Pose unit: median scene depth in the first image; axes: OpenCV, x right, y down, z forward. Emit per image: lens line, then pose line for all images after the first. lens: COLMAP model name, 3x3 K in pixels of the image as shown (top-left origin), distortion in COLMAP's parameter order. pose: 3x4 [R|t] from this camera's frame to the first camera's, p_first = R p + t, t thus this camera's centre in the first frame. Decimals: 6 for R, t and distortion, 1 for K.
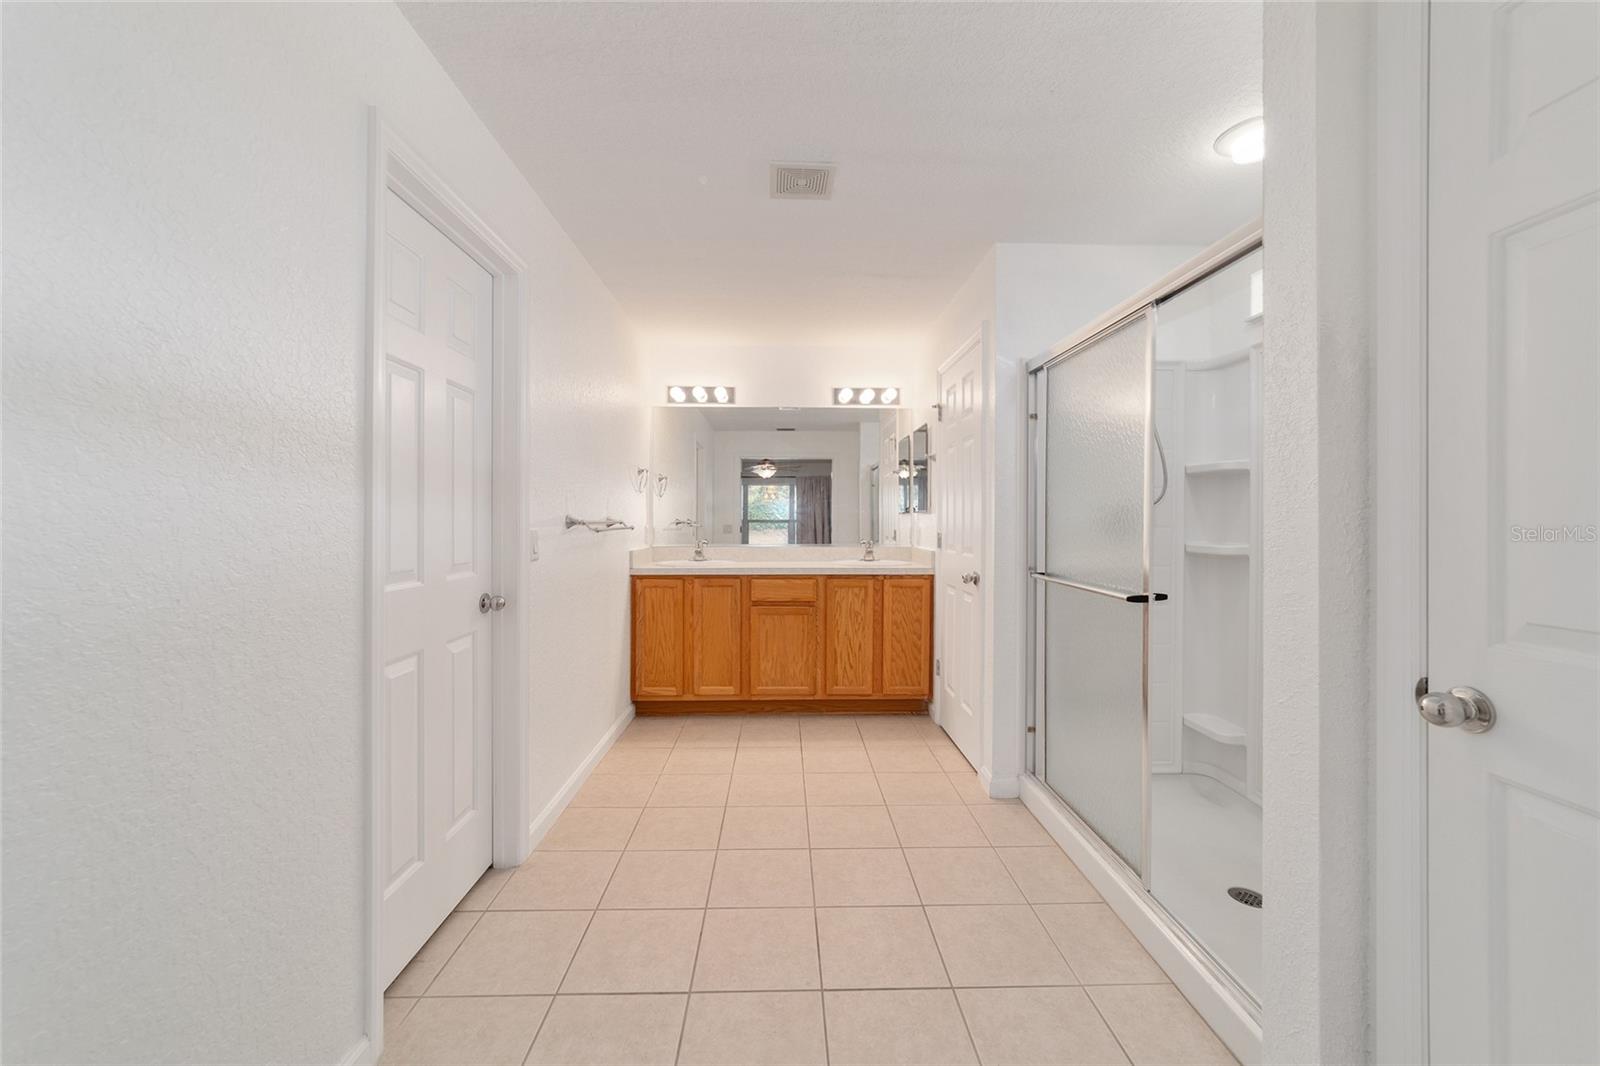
lens RADIAL K [[616.3, 0, 800.5], [0, 616.3, 518.1], [0, 0, 1]] dist [-0.000712, -0.000011]
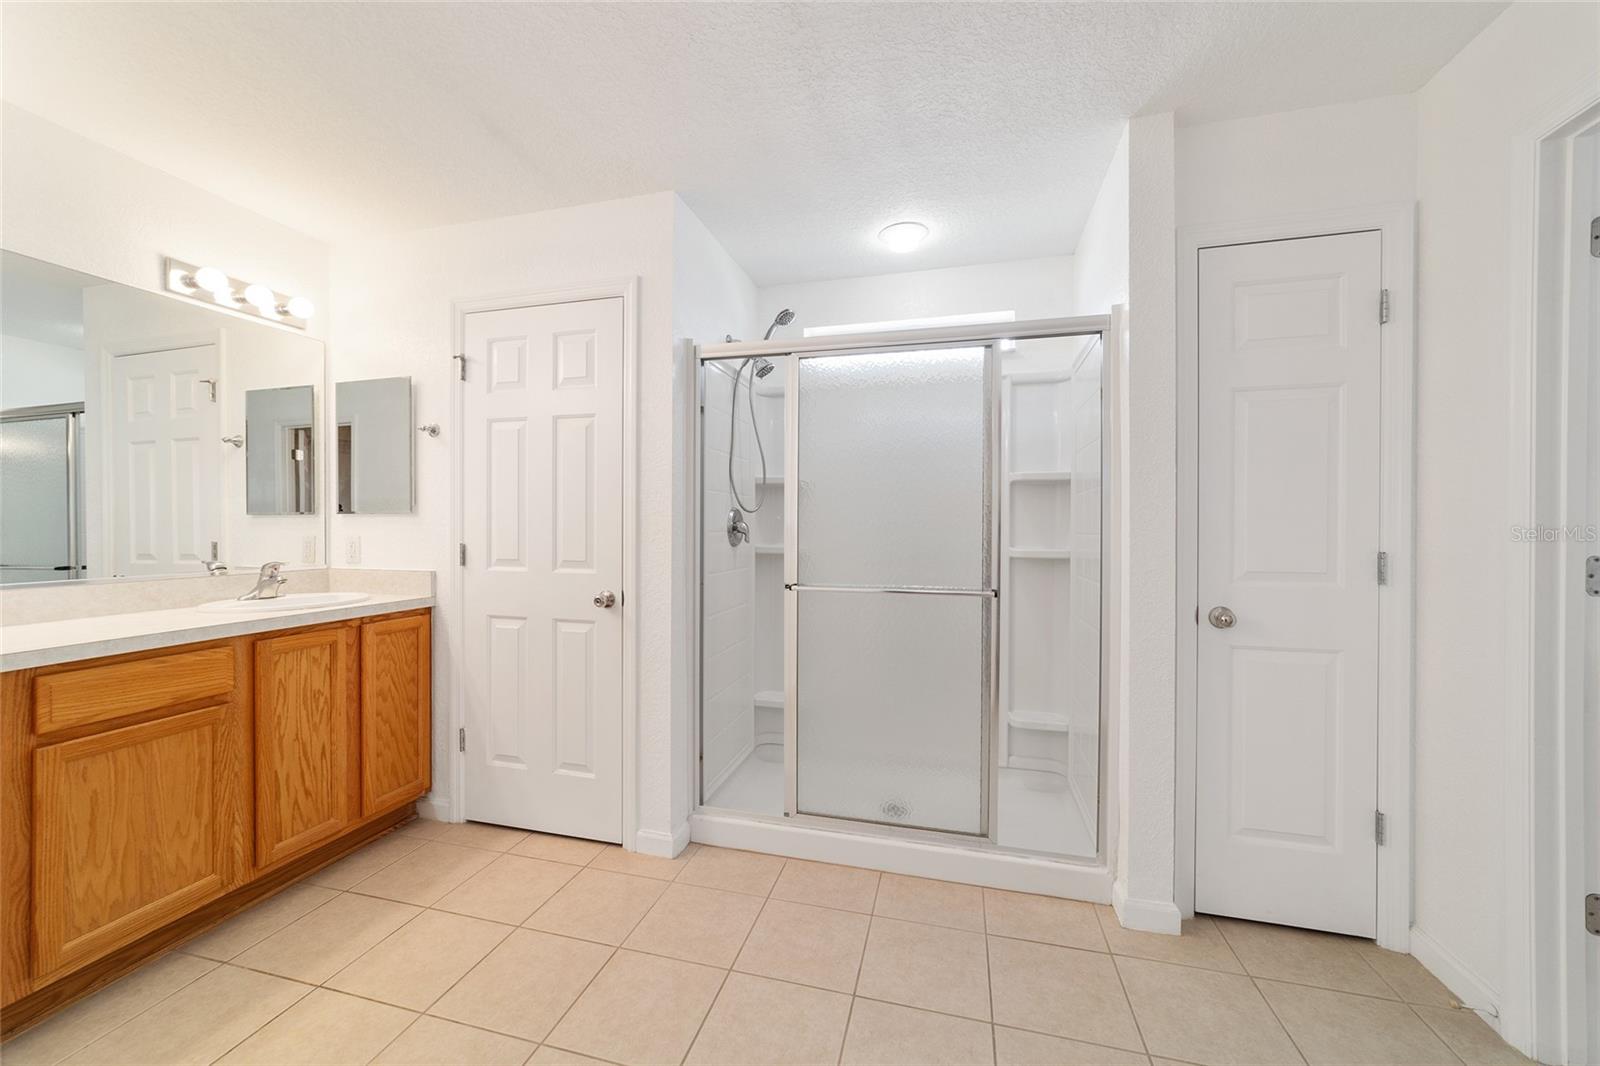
lens RADIAL K [[610.2, 0, 794.6], [0, 610.2, 529.1], [0, 0, 1]] dist [-0.021042, 0.009563]
pose [[0.289561, -0.006846, 0.957135, -0.302793], [-0.000871, 0.999972, 0.007416, 0.002558], [-0.957159, -0.002981, 0.289547, 0.434680]]
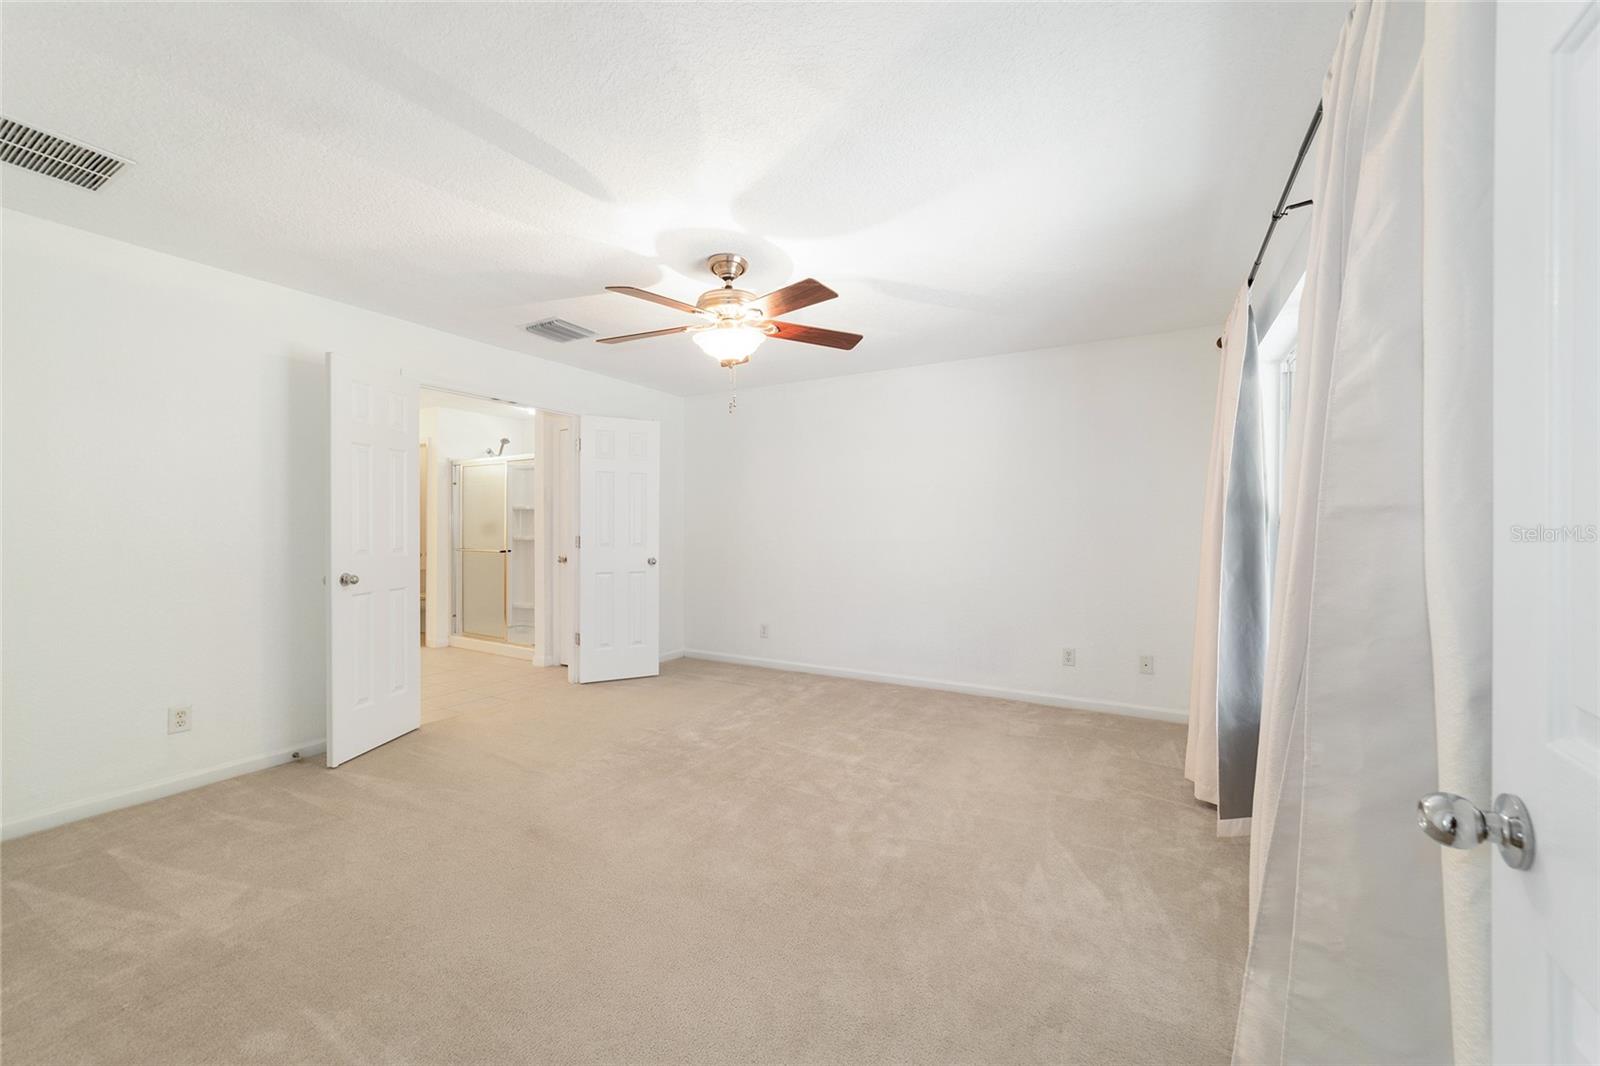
lens RADIAL K [[610.2, 0, 794.6], [0, 610.2, 529.1], [0, 0, 1]] dist [-0.021042, 0.009563]
pose [[0.525673, -0.005312, 0.850670, -0.647293], [0.004056, 0.999985, 0.003738, 0.004956], [-0.850677, 0.001485, 0.525687, -0.942392]]
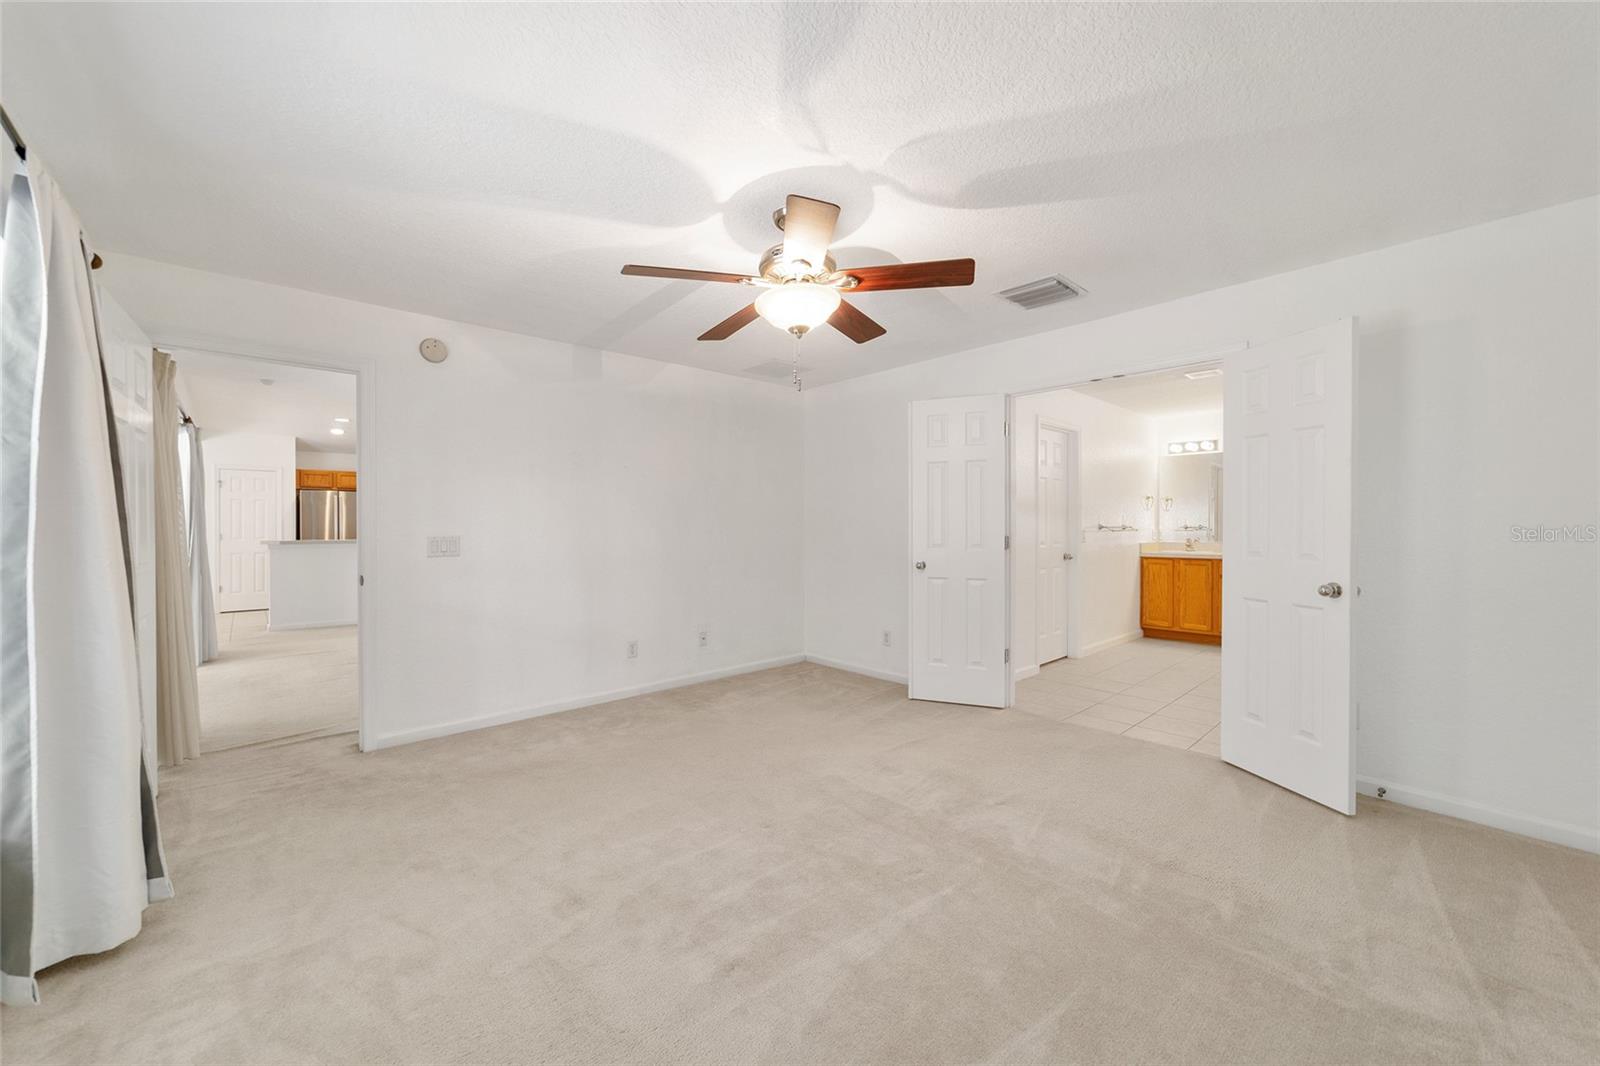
lens RADIAL K [[610.2, 0, 794.6], [0, 610.2, 529.1], [0, 0, 1]] dist [-0.021042, 0.009563]
pose [[0.646189, 0.000728, -0.763177, 0.419410], [0.004590, 0.999978, 0.004840, -0.000876], [0.763164, -0.006631, 0.646171, -0.903770]]
